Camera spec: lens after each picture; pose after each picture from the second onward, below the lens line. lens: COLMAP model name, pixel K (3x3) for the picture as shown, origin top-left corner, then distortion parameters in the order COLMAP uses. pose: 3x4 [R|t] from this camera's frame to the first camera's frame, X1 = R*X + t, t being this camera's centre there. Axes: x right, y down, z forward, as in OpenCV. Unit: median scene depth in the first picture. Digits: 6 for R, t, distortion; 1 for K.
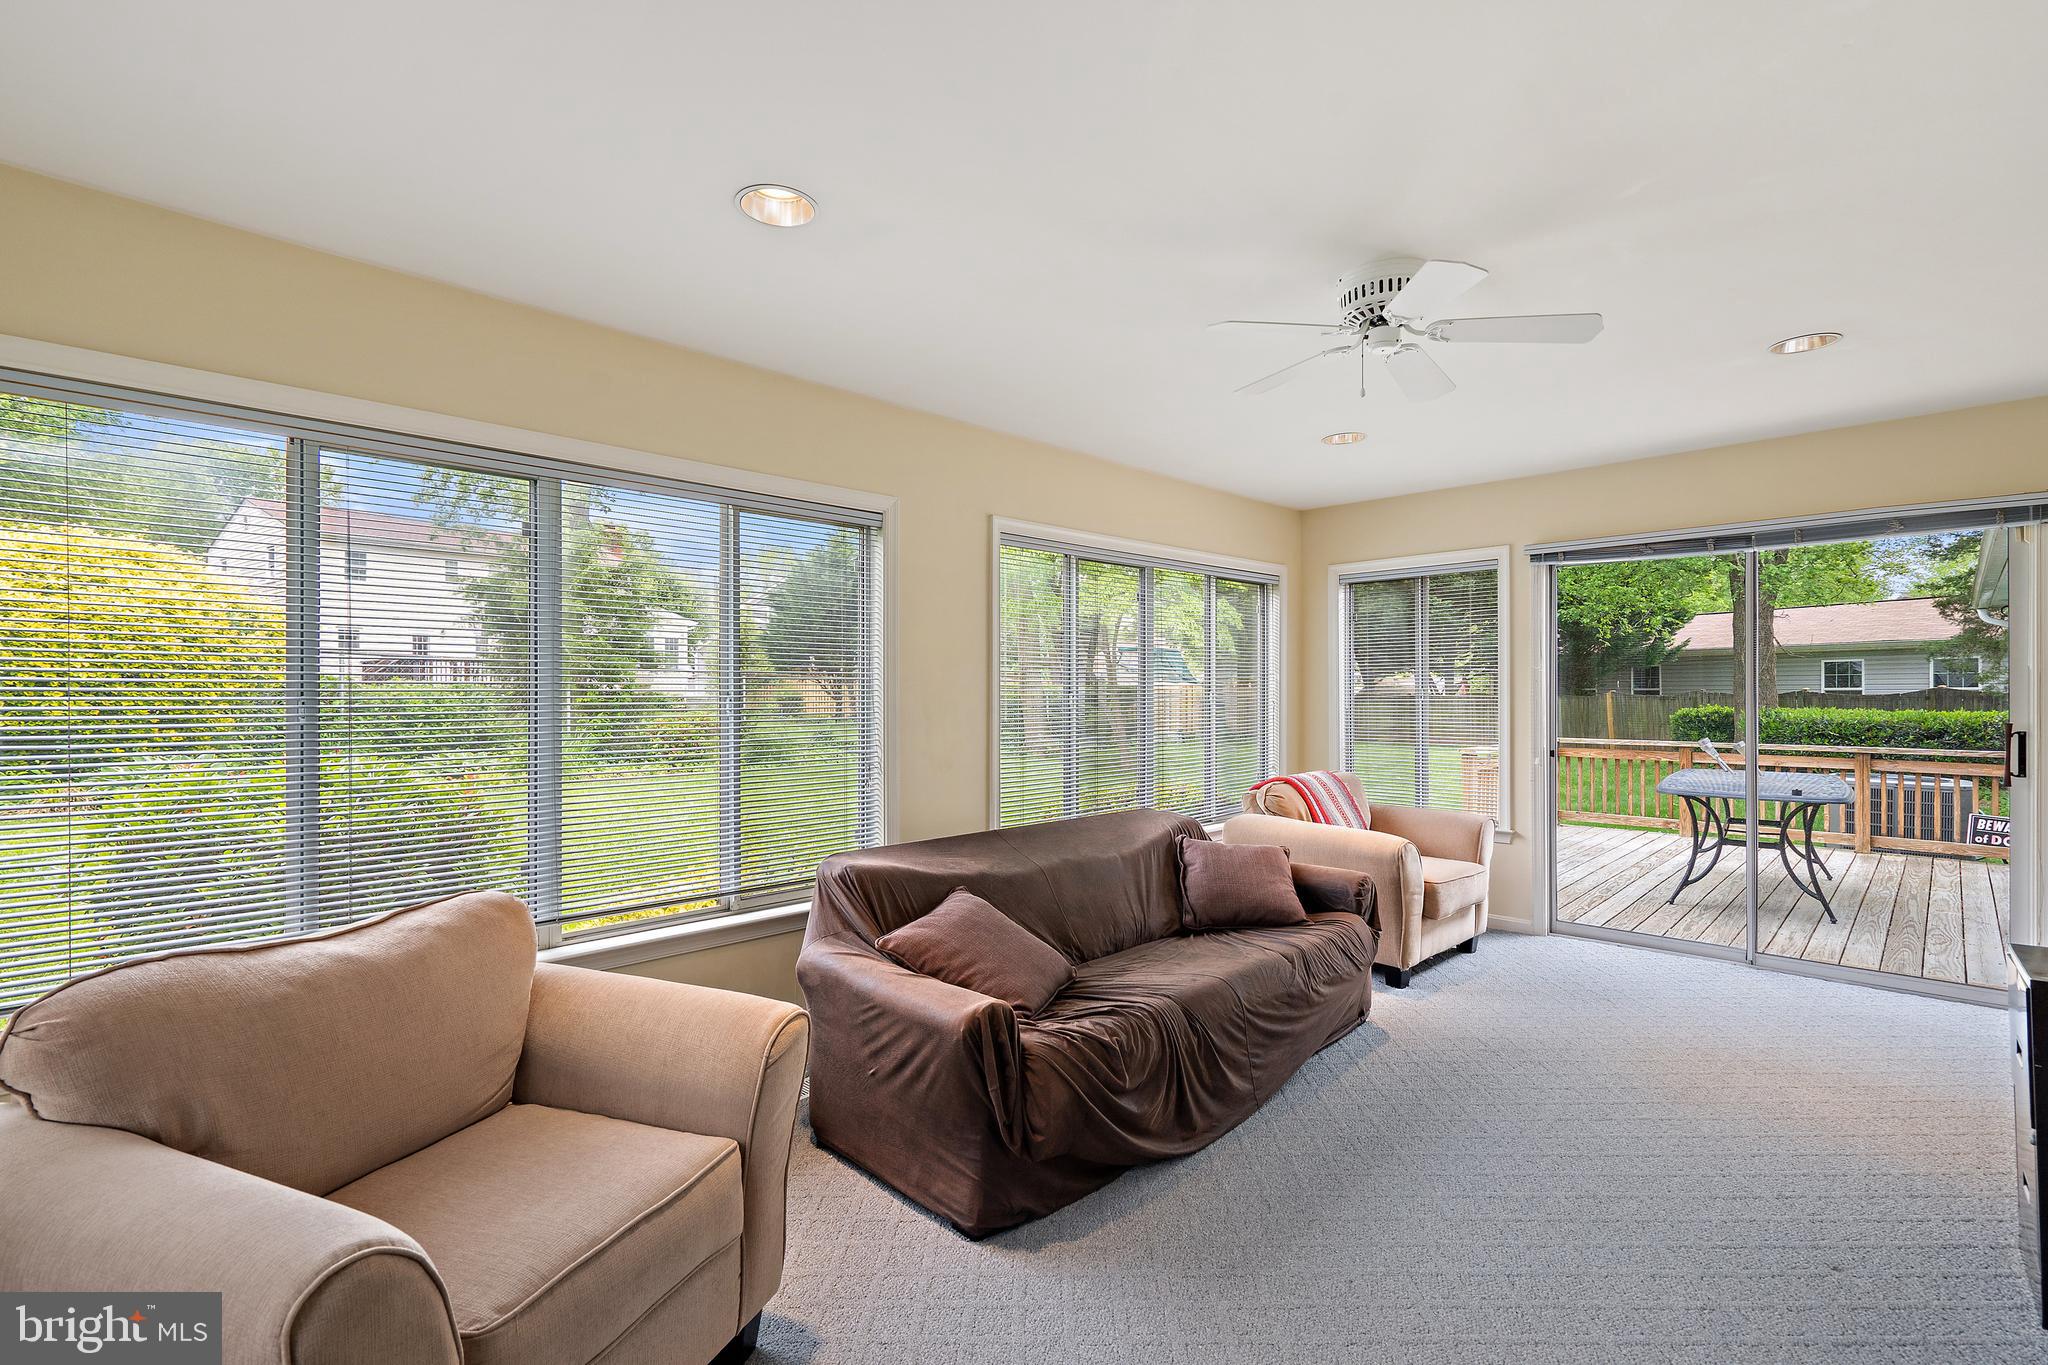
lens RADIAL K [[932.4, 0, 1024.0], [0, 932.4, 682.5], [0, 0, 1]] dist [0.001391, 0.000522]
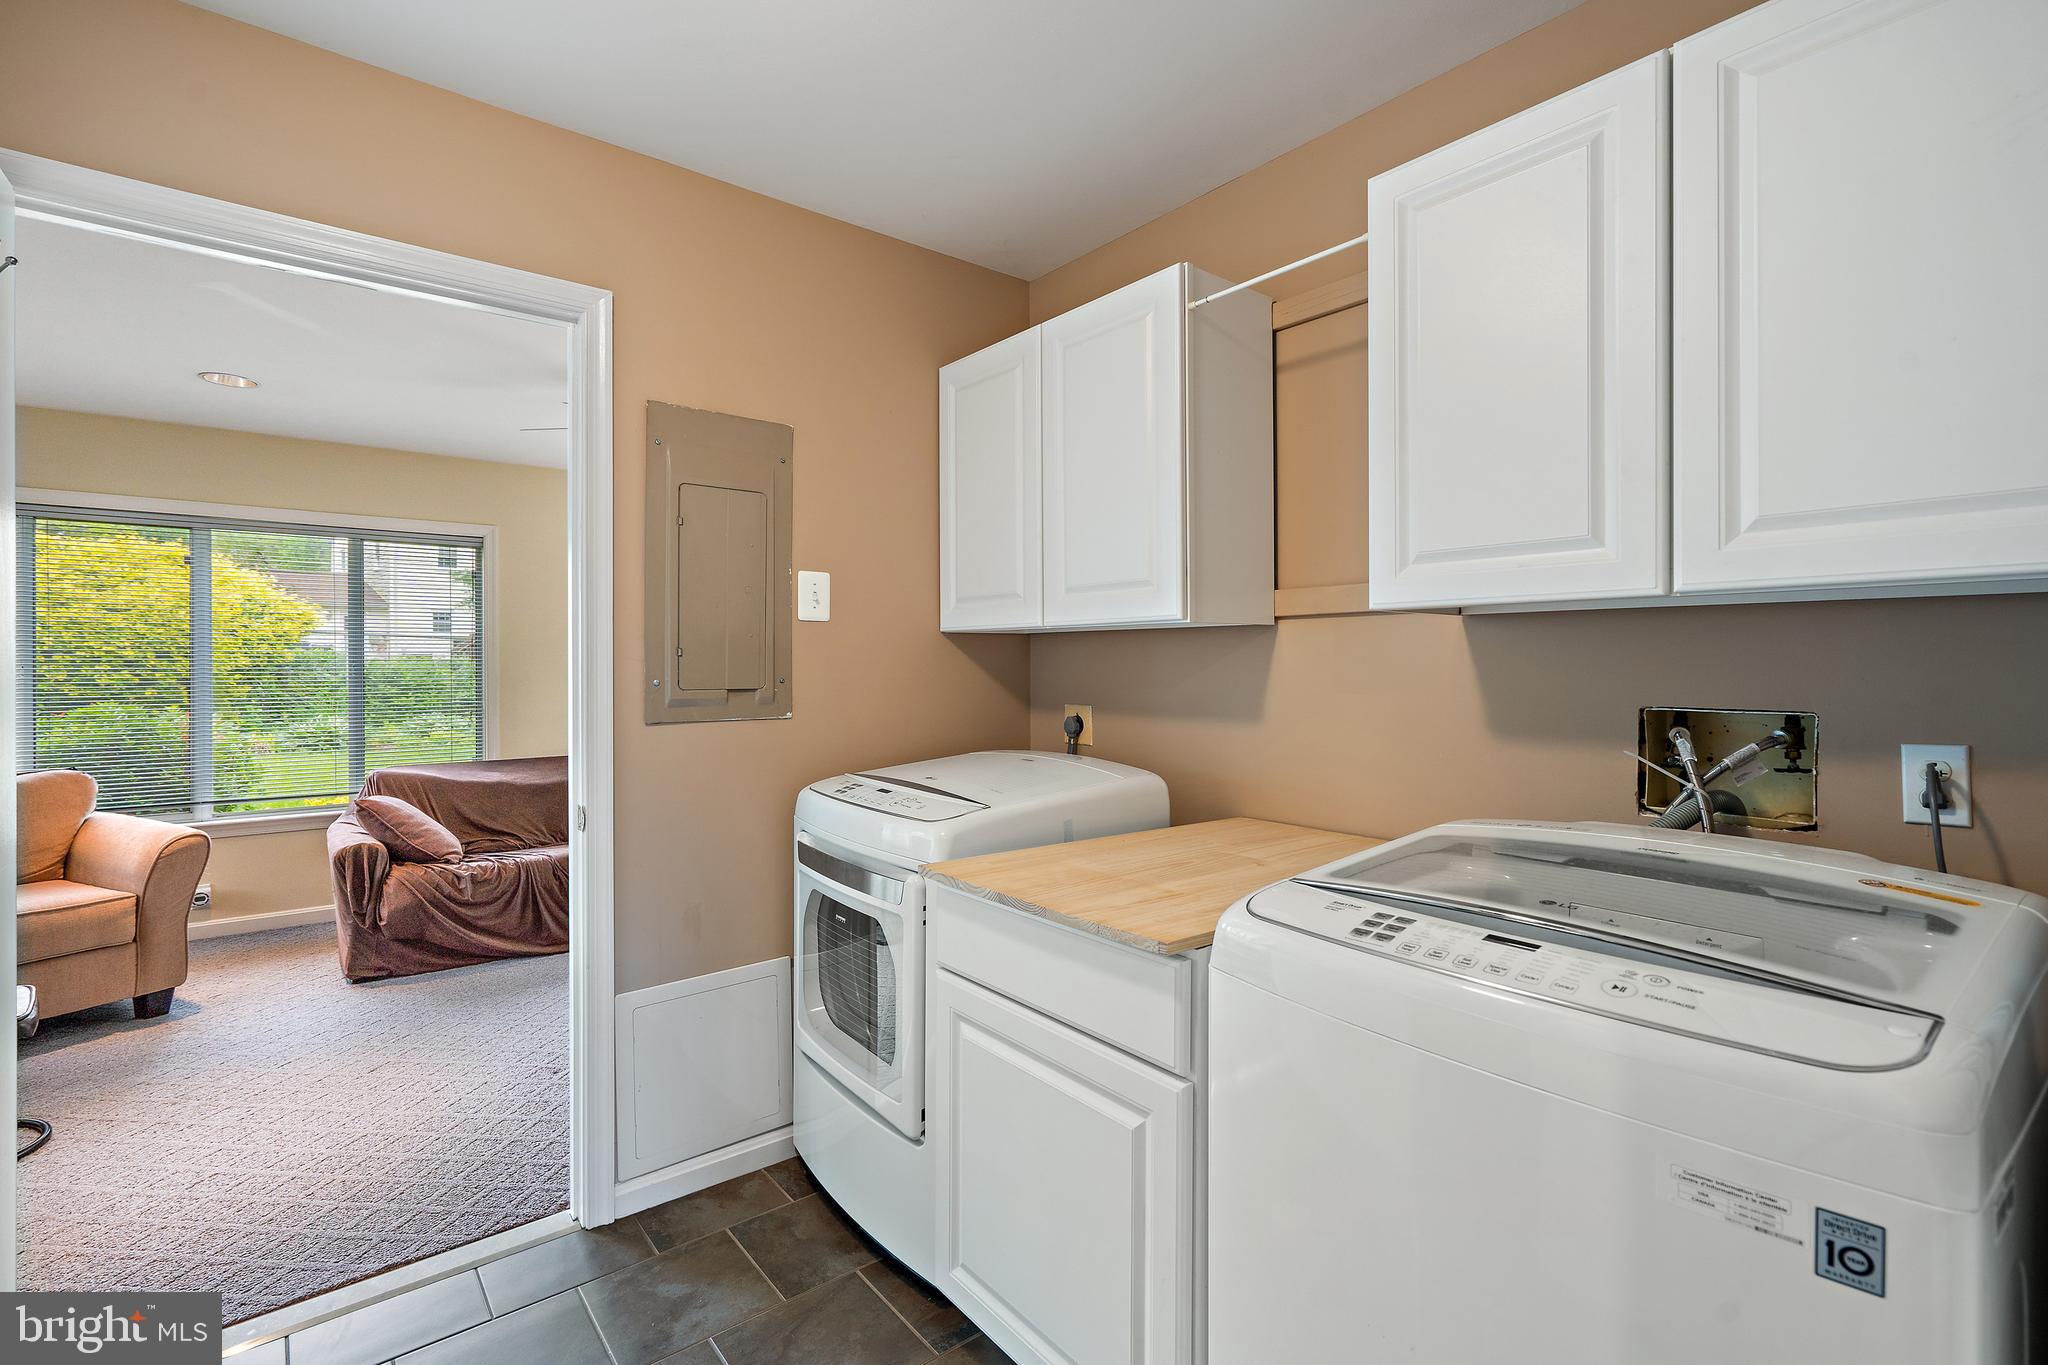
lens RADIAL K [[932.4, 0, 1024.0], [0, 932.4, 682.5], [0, 0, 1]] dist [0.001391, 0.000522]
pose [[0.994080, 0.000625, -0.108647, 1.045862], [0.002274, 0.999645, 0.026554, 0.004396], [0.108625, -0.026644, 0.993726, -0.428905]]
